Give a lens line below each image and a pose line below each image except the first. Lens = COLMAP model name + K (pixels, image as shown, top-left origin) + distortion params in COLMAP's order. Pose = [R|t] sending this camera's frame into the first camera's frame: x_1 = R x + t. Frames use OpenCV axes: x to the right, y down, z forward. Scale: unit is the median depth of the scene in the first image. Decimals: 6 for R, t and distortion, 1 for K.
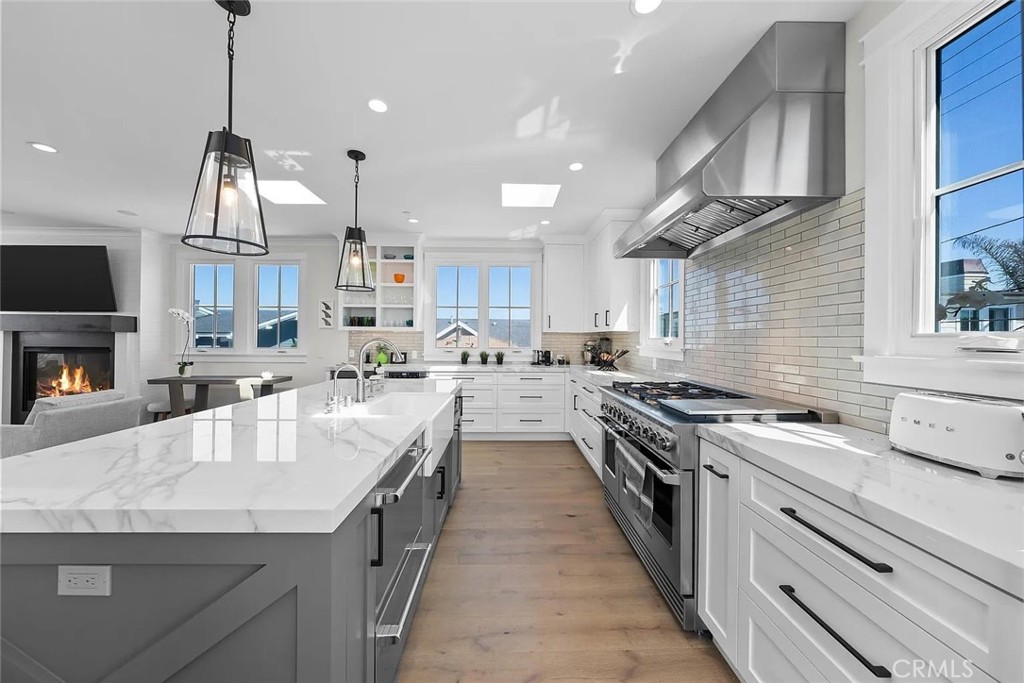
lens RADIAL K [[348.3, 0, 512.3], [0, 348.3, 338.2], [0, 0, 1]] dist [-0.001322, -0.000050]
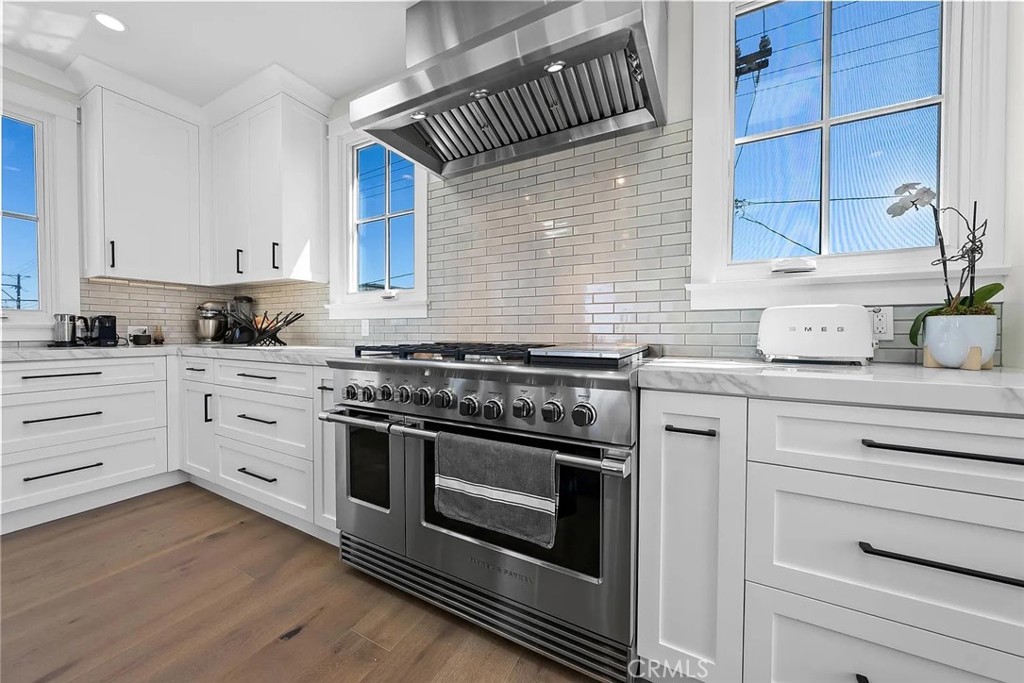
lens RADIAL K [[365.6, 0, 514.3], [0, 365.6, 338.0], [0, 0, 1]] dist [-0.000933, -0.000066]
pose [[0.498362, -0.019994, 0.866739, -0.055919], [-0.002339, 0.999699, 0.024405, 0.056038], [-0.866966, -0.014190, 0.498165, 0.281074]]
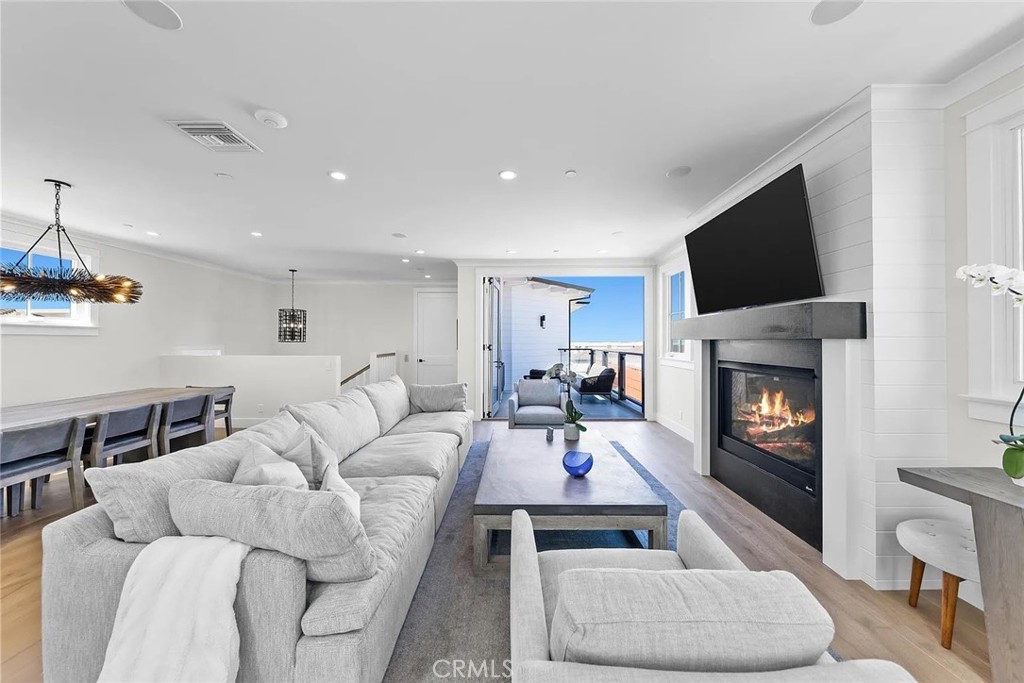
lens RADIAL K [[348.3, 0, 512.3], [0, 348.3, 338.2], [0, 0, 1]] dist [-0.001322, -0.000050]
pose [[-0.035309, -0.016978, -0.999232, -0.629443], [0.003480, 0.999848, -0.017111, -0.011243], [0.999370, -0.004082, -0.035245, 0.573737]]
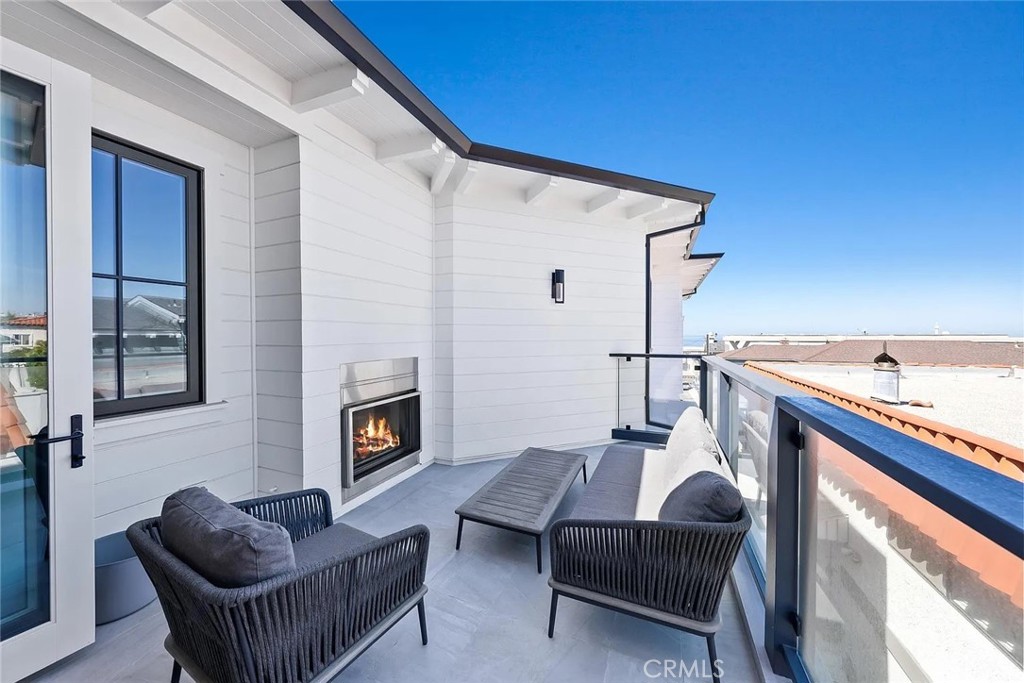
lens RADIAL K [[365.6, 0, 514.3], [0, 365.6, 338.0], [0, 0, 1]] dist [-0.000933, -0.000066]
pose [[-0.390019, -0.000075, -0.920807, -2.013122], [-0.001109, 0.999999, 0.000388, -0.023849], [0.920806, 0.001173, -0.390019, 0.961601]]
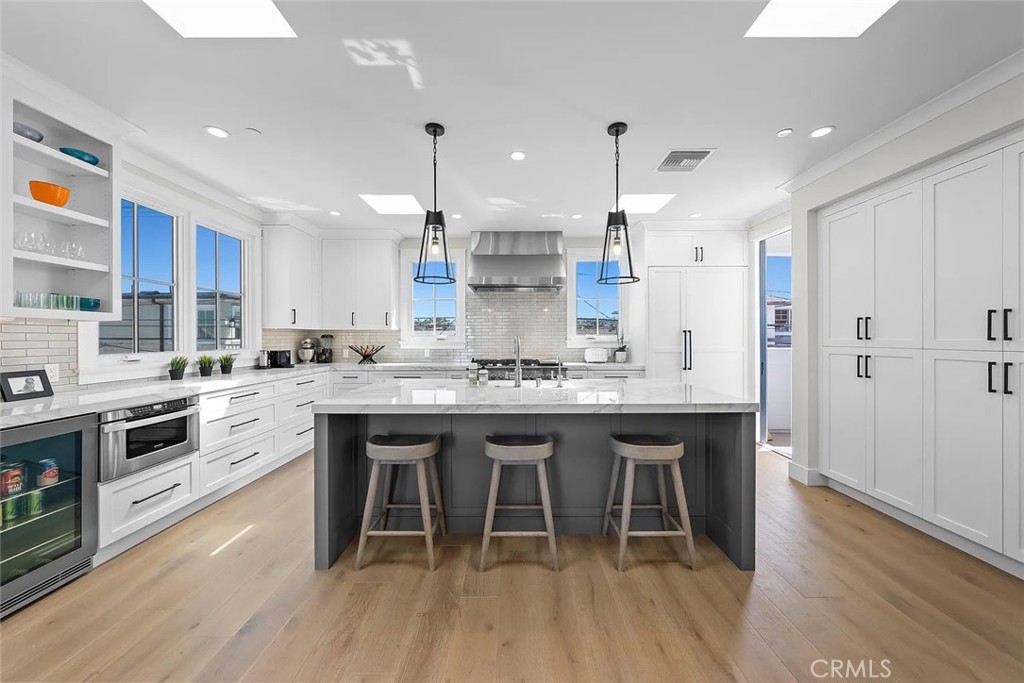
lens RADIAL K [[348.3, 0, 512.3], [0, 348.3, 338.2], [0, 0, 1]] dist [-0.001322, -0.000050]
pose [[0.029036, -0.009141, 0.999537, -0.763332], [-0.000971, 0.999957, 0.009173, -0.001606], [-0.999578, -0.001237, 0.029025, 0.445941]]
